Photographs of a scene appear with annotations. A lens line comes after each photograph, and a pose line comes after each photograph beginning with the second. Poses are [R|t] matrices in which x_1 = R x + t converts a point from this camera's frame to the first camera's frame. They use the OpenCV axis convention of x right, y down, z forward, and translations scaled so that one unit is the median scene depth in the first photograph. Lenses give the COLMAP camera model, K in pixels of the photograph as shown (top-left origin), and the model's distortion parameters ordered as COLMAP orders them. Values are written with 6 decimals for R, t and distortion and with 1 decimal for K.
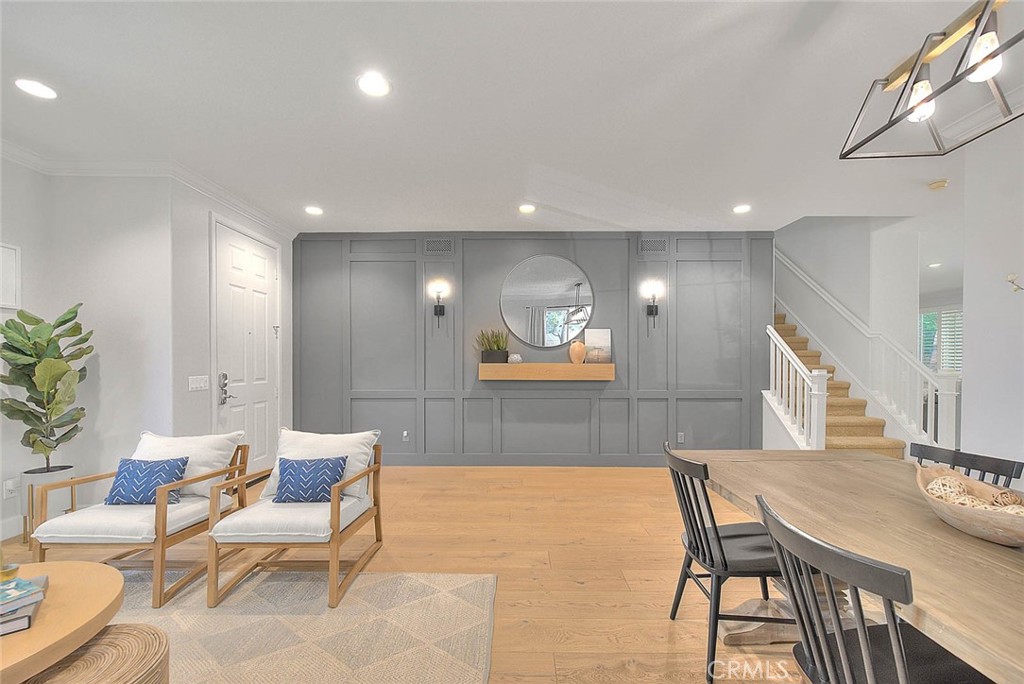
lens RADIAL K [[419.9, 0, 512.4], [0, 419.9, 366.6], [0, 0, 1]] dist [-0.000121, 0.000005]
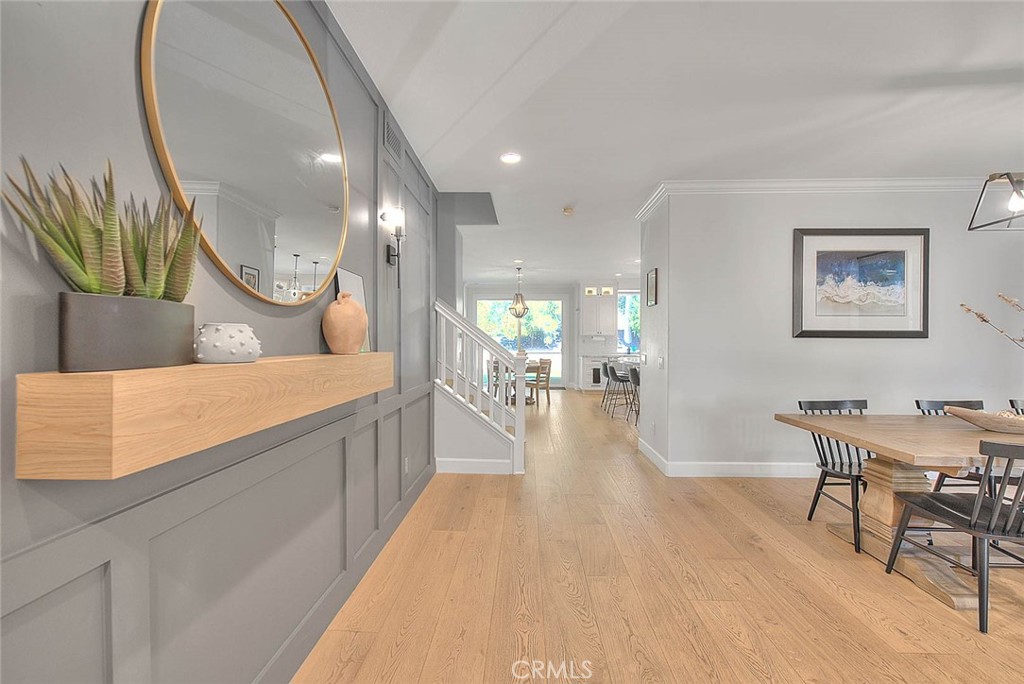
lens RADIAL K [[411.7, 0, 540.9], [0, 411.7, 342.8], [0, 0, 1]] dist [-0.001445, -0.000222]
pose [[0.023617, -0.004530, 0.999711, -0.218215], [0.013544, 0.999899, 0.004211, -0.017524], [-0.999629, 0.013440, 0.023676, 0.809527]]
